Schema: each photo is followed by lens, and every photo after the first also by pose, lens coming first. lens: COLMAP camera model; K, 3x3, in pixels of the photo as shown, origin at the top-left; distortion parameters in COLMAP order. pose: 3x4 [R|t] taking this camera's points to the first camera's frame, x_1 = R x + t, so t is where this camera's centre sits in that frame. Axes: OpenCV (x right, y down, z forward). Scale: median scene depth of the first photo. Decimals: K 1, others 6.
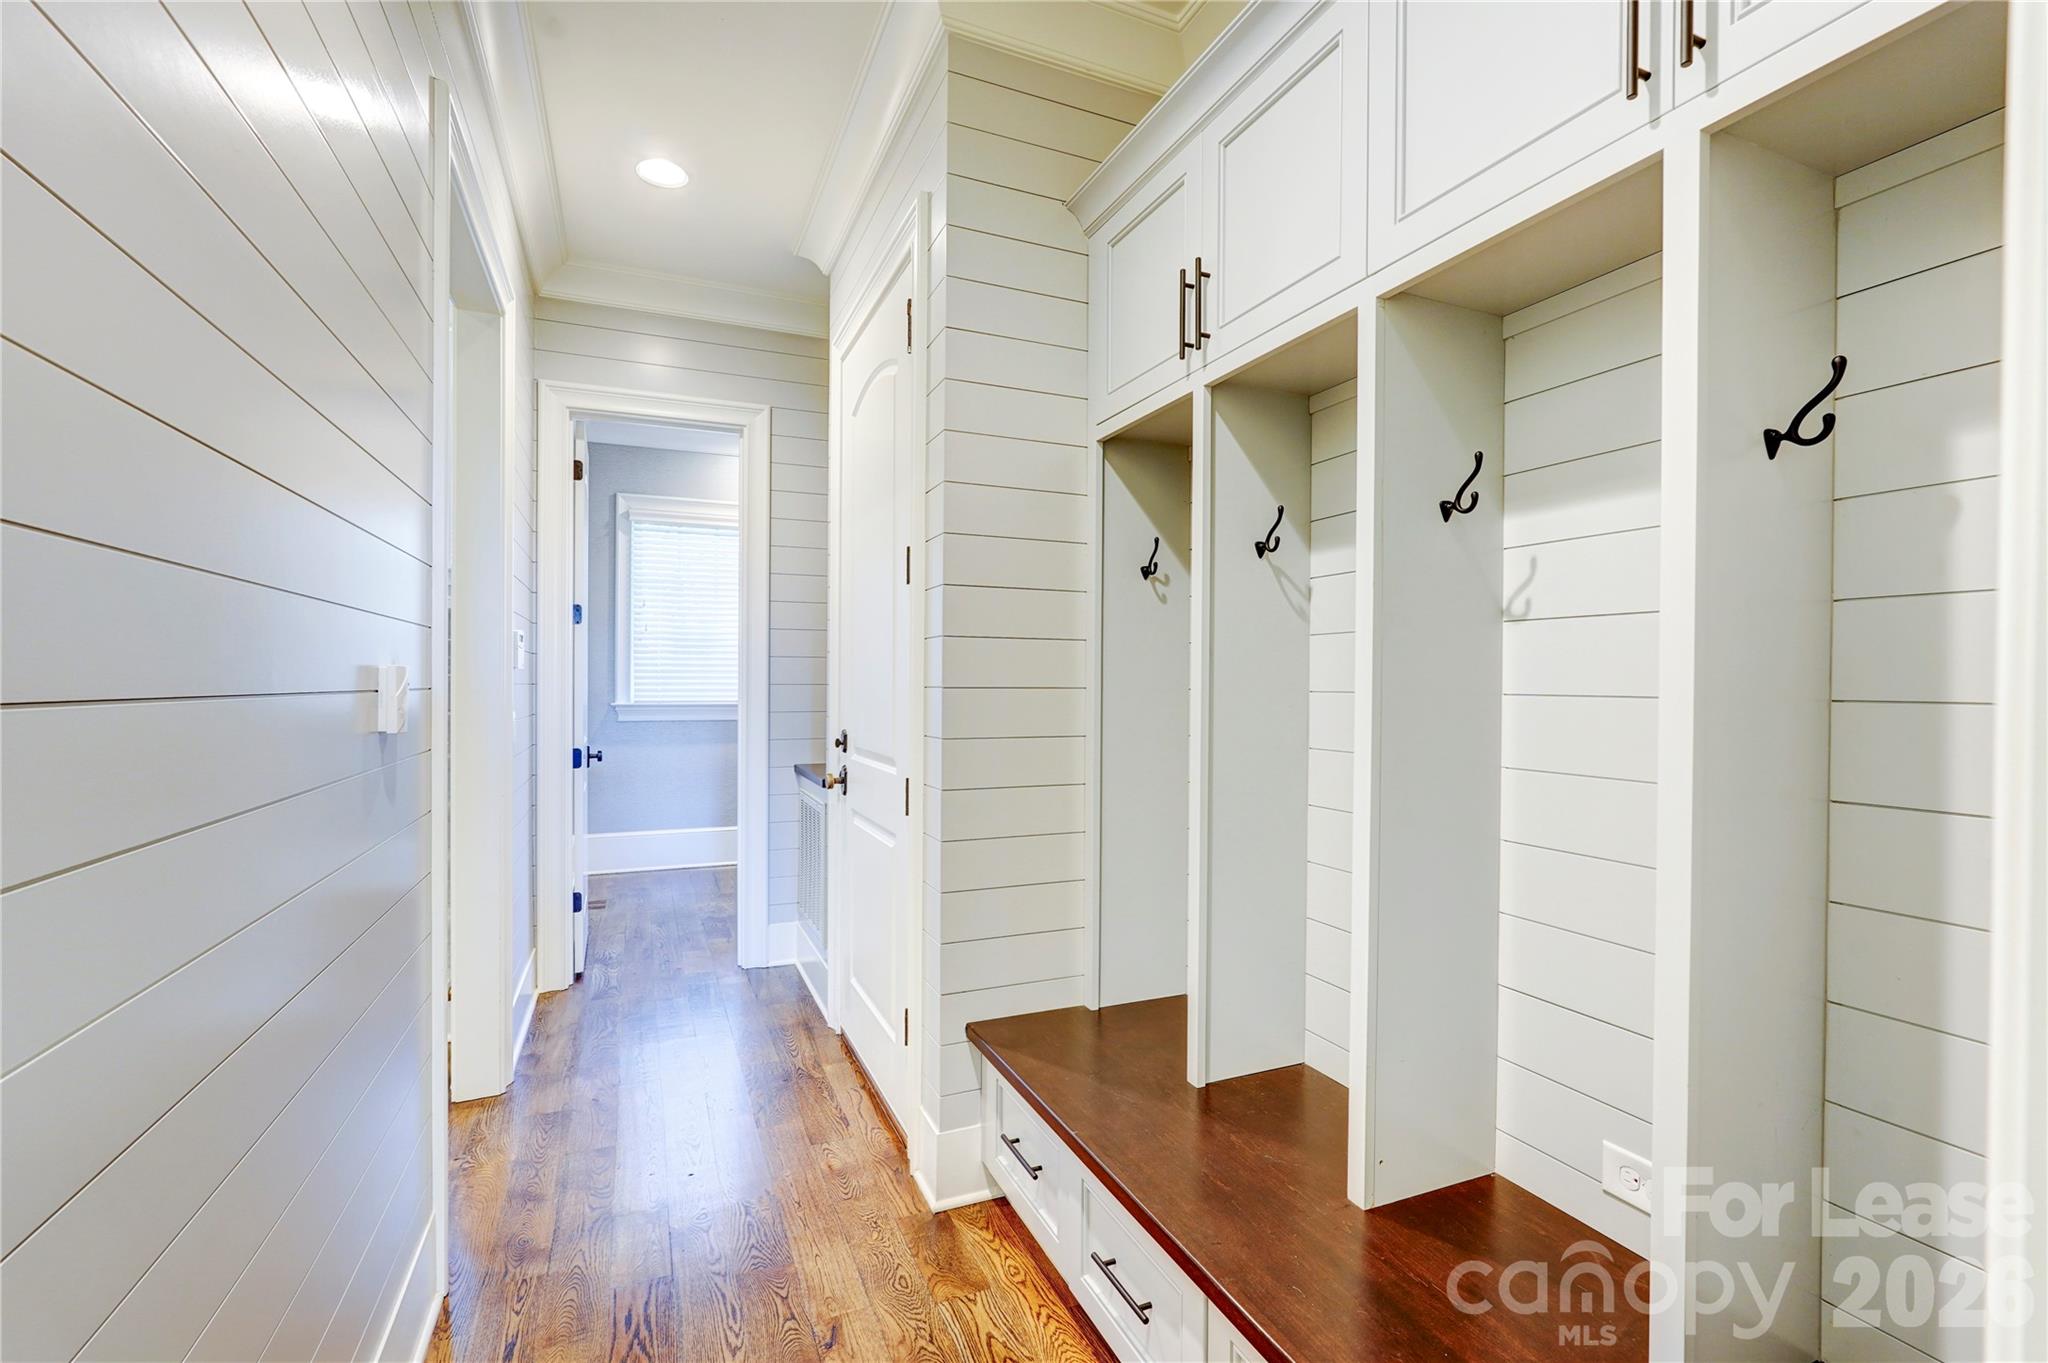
lens RADIAL K [[896.9, 0, 1033.3], [0, 896.9, 674.1], [0, 0, 1]] dist [-0.012382, 0.004219]
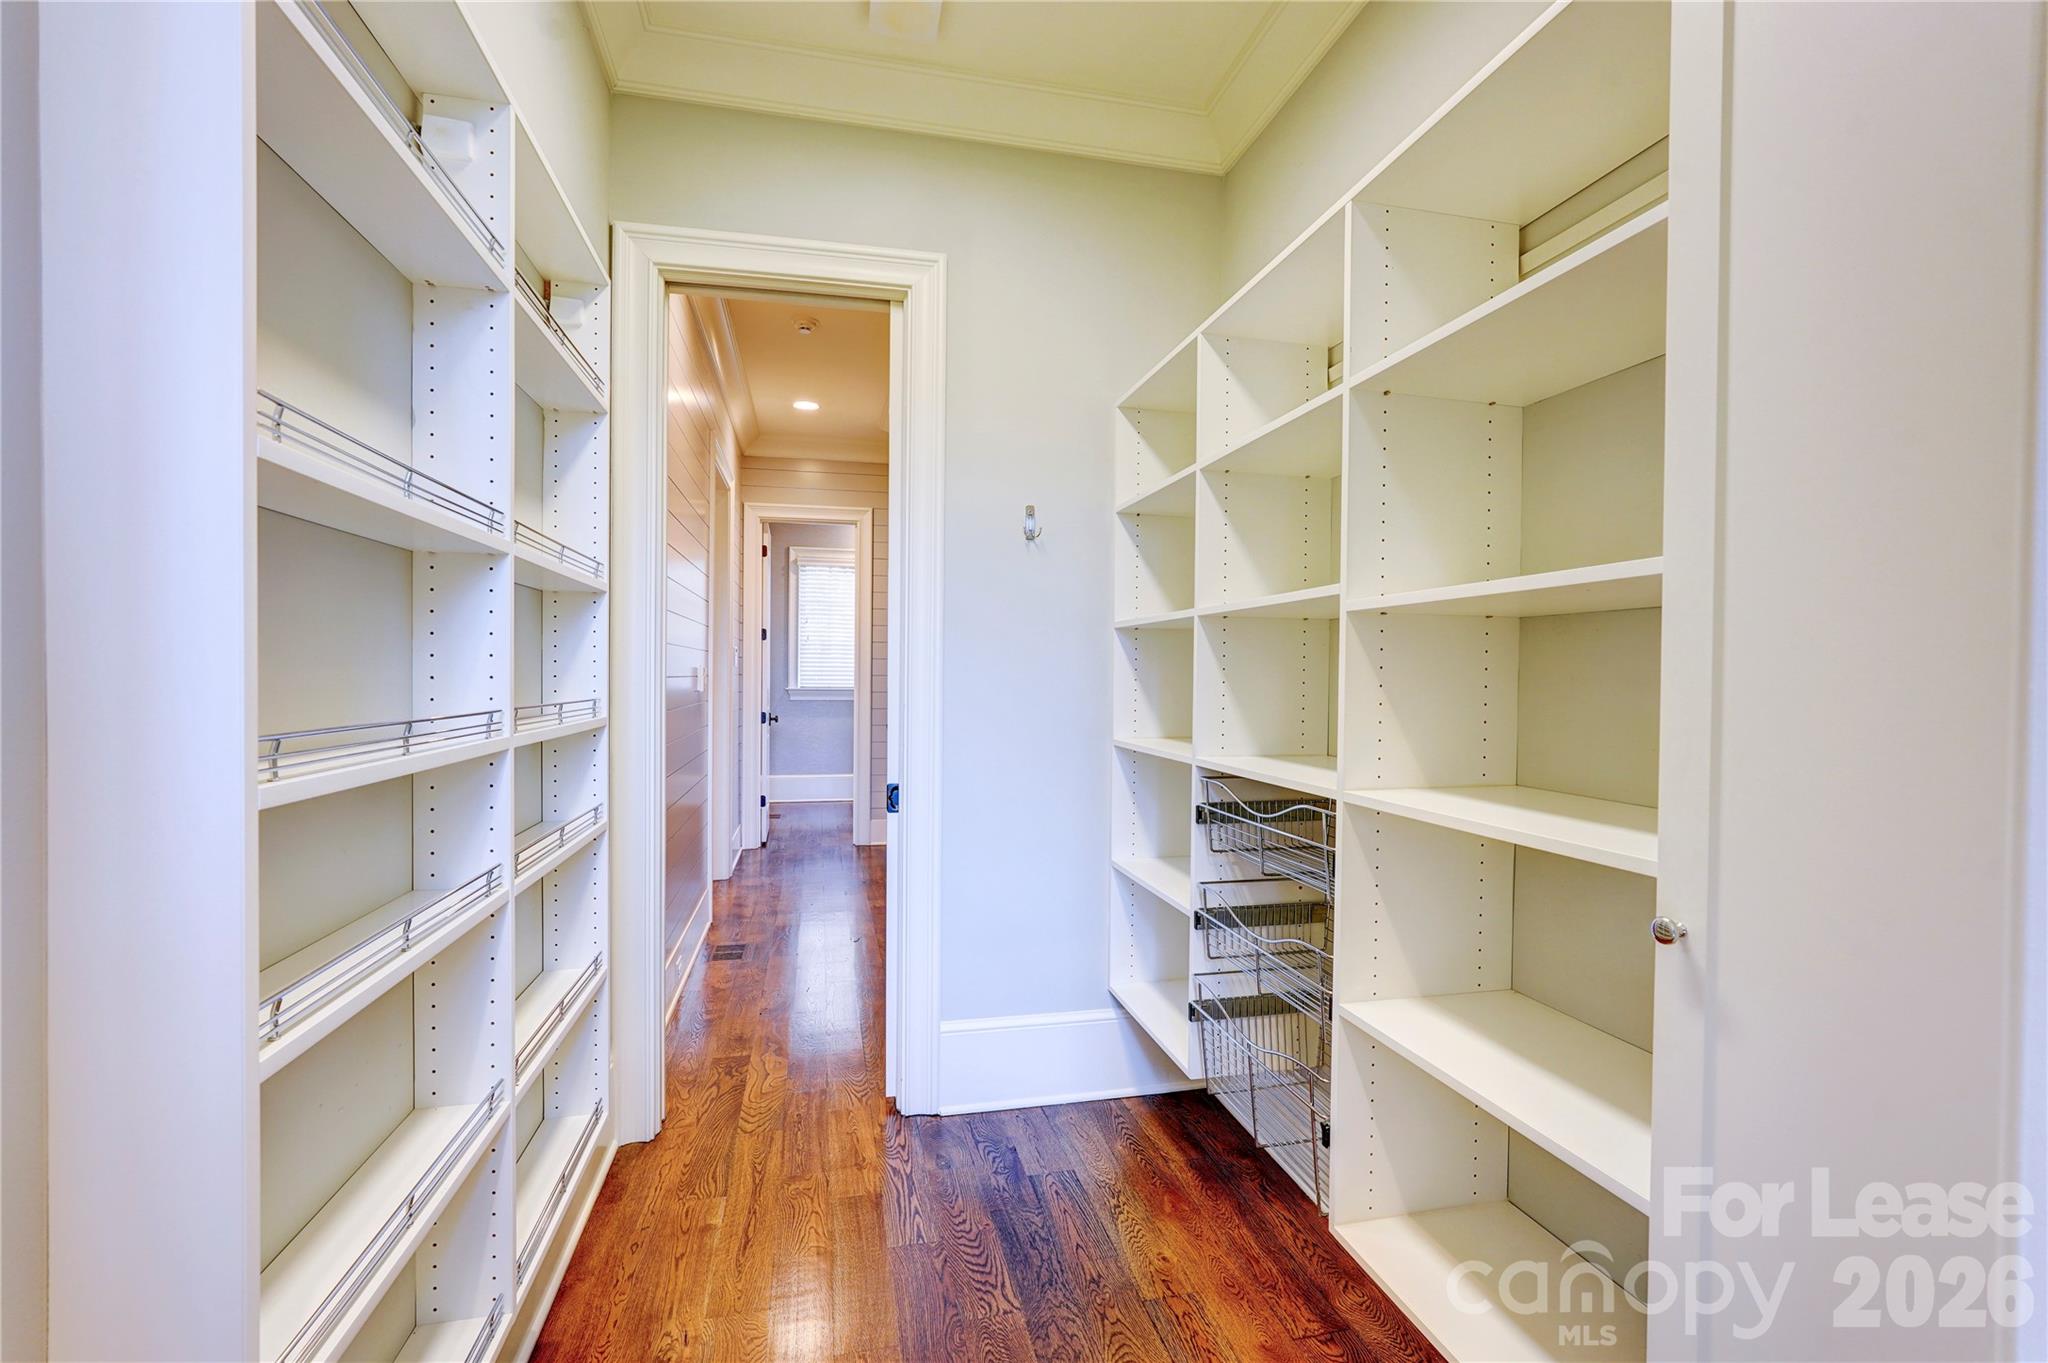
lens RADIAL K [[896.9, 0, 1022.8], [0, 896.9, 688.3], [0, 0, 1]] dist [-0.012382, 0.004219]
pose [[0.981660, 0.014751, -0.190069, 0.303312], [-0.010918, 0.999716, 0.021197, -0.005987], [0.190327, -0.018733, 0.981542, -0.590177]]
